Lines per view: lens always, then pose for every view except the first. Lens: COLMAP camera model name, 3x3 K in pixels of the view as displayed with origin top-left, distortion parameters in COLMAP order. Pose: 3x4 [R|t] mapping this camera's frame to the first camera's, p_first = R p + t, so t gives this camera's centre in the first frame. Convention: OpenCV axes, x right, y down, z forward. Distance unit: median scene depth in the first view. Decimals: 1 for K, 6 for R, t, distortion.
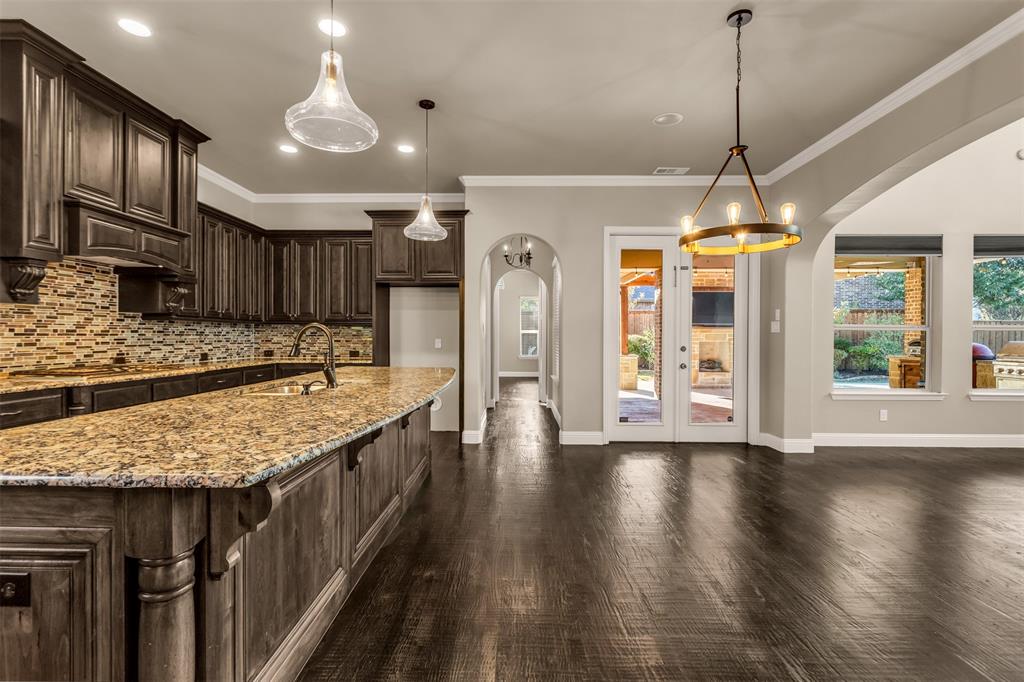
lens RADIAL K [[485.2, 0, 513.3], [0, 485.2, 340.0], [0, 0, 1]] dist [-0.003764, 0.000457]
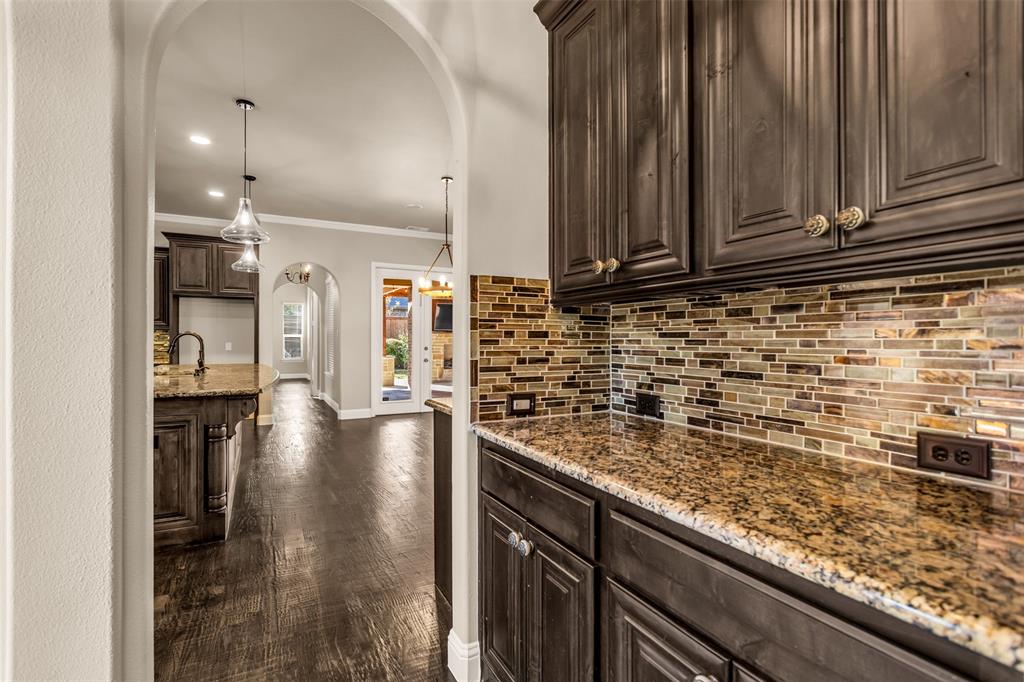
lens RADIAL K [[485.2, 0, 513.3], [0, 485.2, 340.0], [0, 0, 1]] dist [-0.003764, 0.000457]
pose [[0.880412, 0.000507, 0.474209, -0.114816], [0.003275, 0.999969, -0.007151, 0.003159], [-0.474198, 0.007849, 0.880383, -0.418383]]
